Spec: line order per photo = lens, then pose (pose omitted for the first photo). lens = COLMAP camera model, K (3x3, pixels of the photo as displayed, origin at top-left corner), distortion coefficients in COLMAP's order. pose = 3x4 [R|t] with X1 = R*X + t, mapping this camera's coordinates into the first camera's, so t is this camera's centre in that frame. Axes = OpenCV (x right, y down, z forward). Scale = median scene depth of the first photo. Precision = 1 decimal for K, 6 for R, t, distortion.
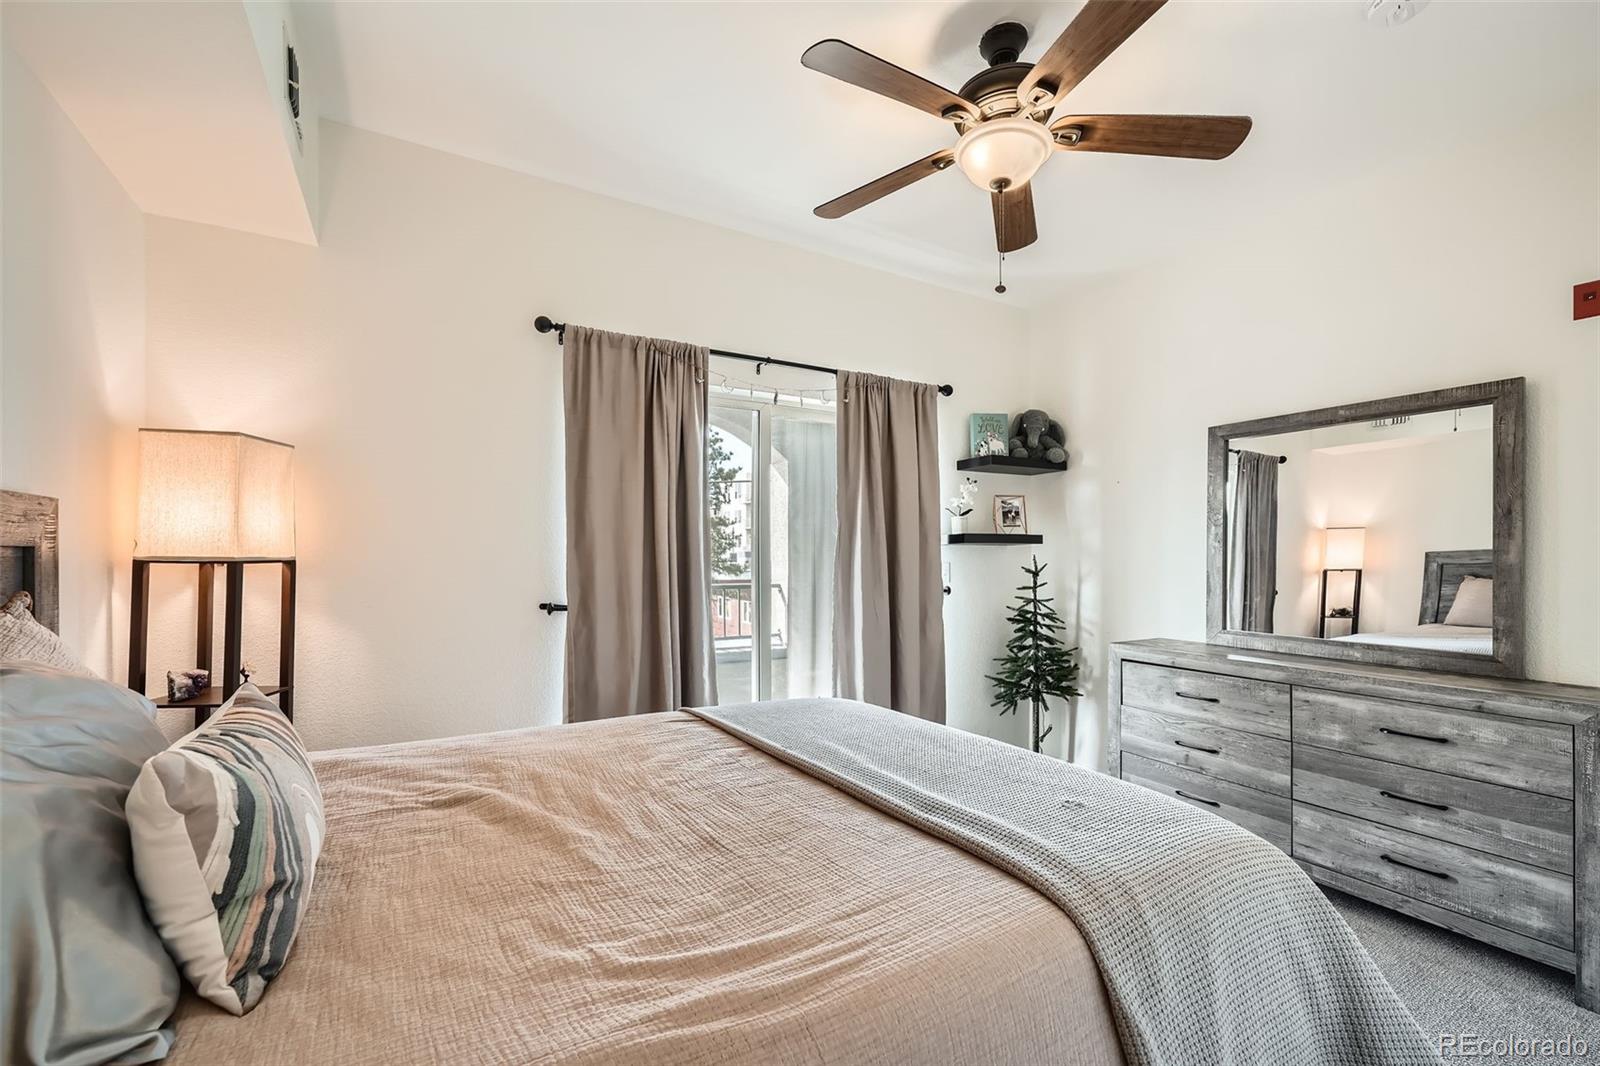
lens RADIAL K [[662.0, 0, 807.5], [0, 662.0, 548.1], [0, 0, 1]] dist [-0.004627, 0.002749]
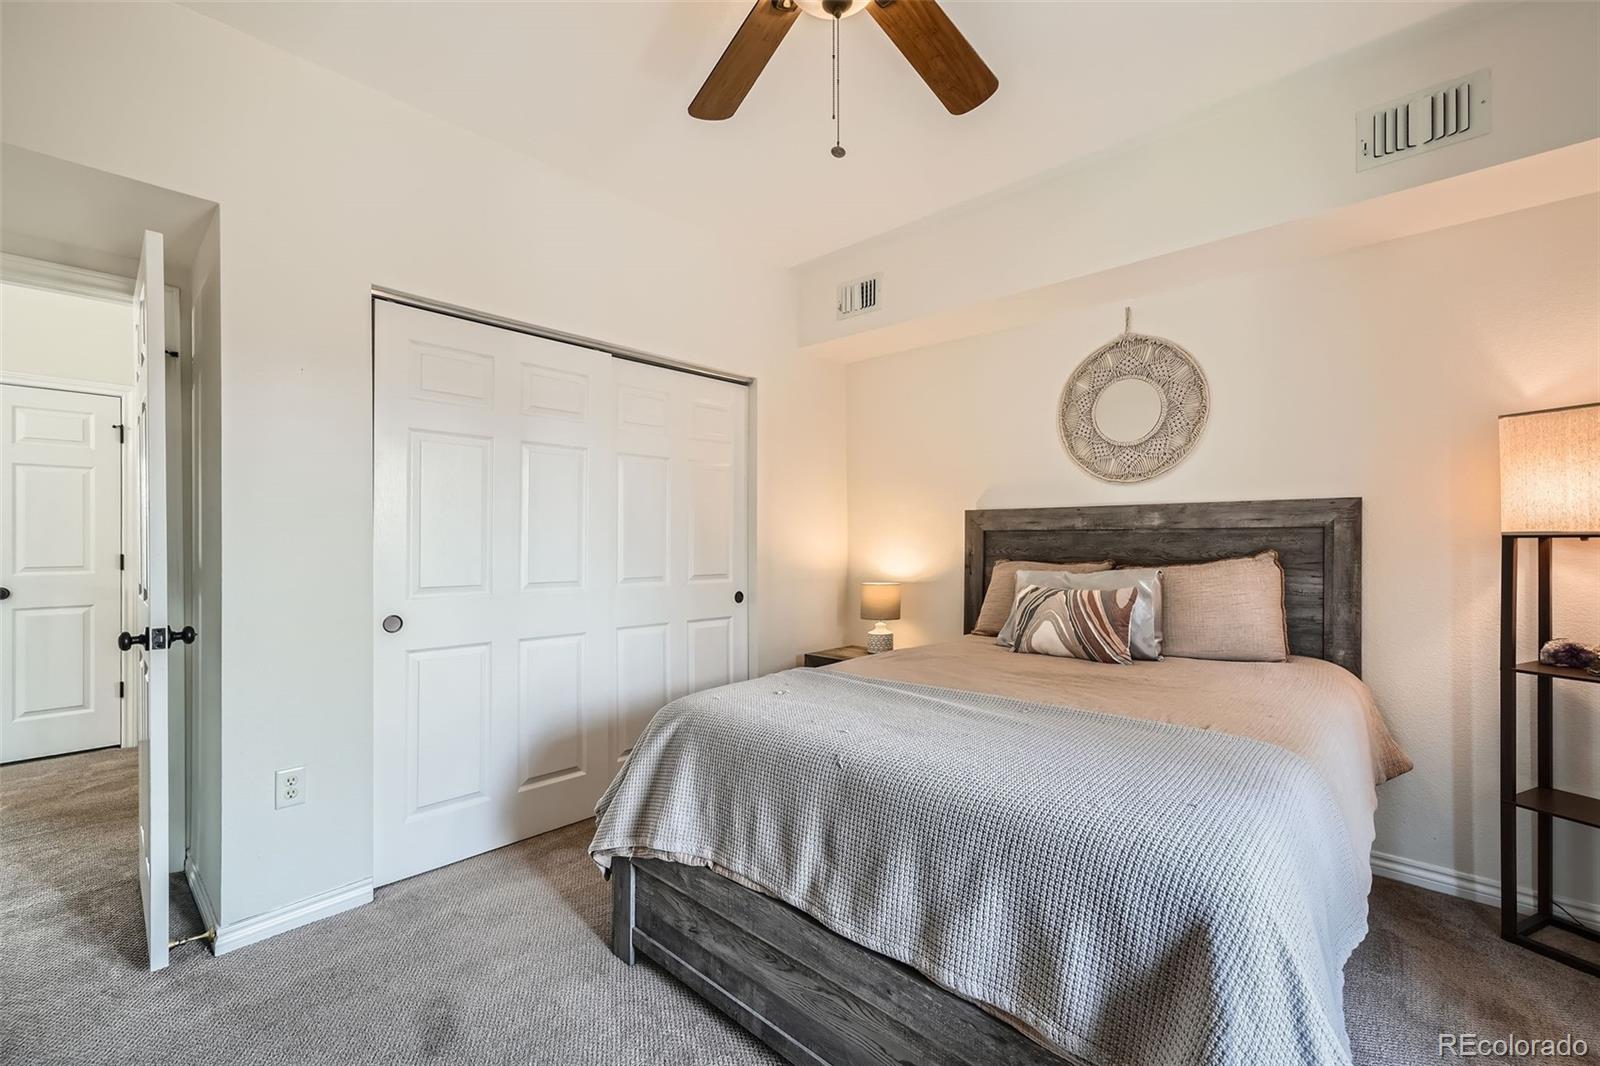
lens RADIAL K [[662.0, 0, 804.0], [0, 662.0, 525.6], [0, 0, 1]] dist [-0.004627, 0.002749]
pose [[-0.947795, -0.010113, -0.318720, 0.370131], [-0.000362, 0.999531, -0.030637, 0.023569], [0.318880, -0.028922, -0.947354, 1.055309]]
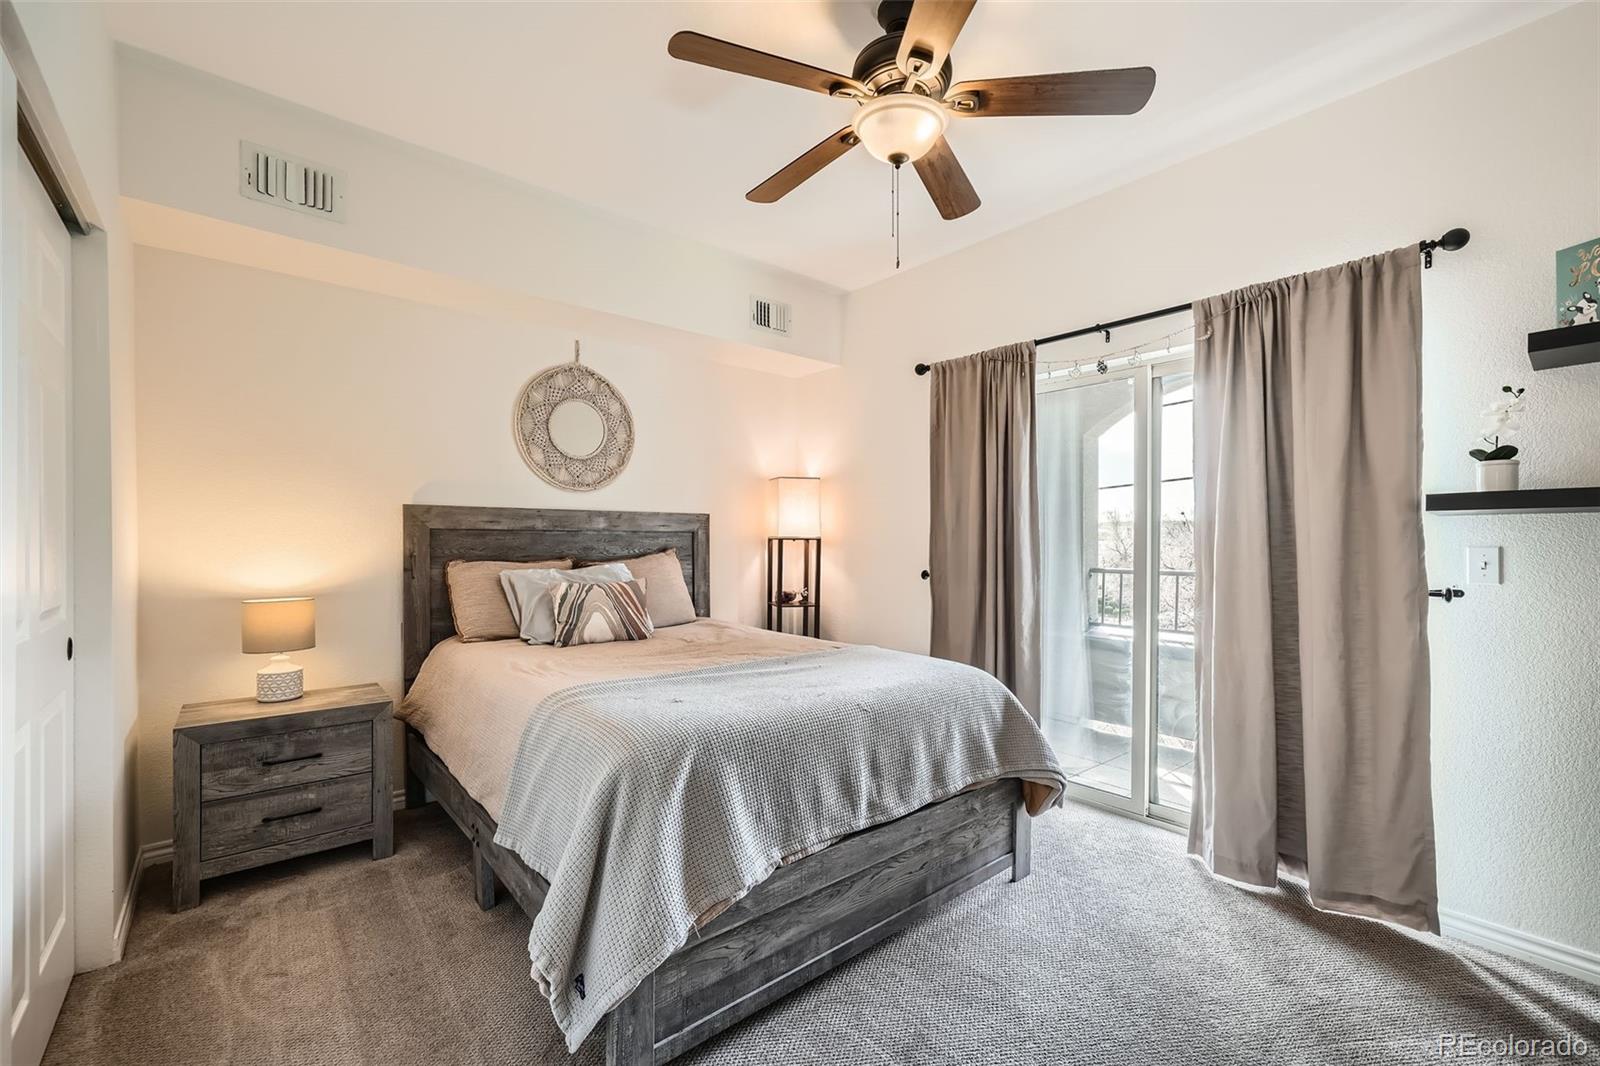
lens RADIAL K [[662.0, 0, 803.6], [0, 662.0, 532.0], [0, 0, 1]] dist [-0.004627, 0.002749]
pose [[0.197456, -0.013793, -0.980215, 0.808772], [0.003635, 0.999904, -0.013338, 0.017646], [0.980305, -0.000930, 0.197488, 0.425648]]
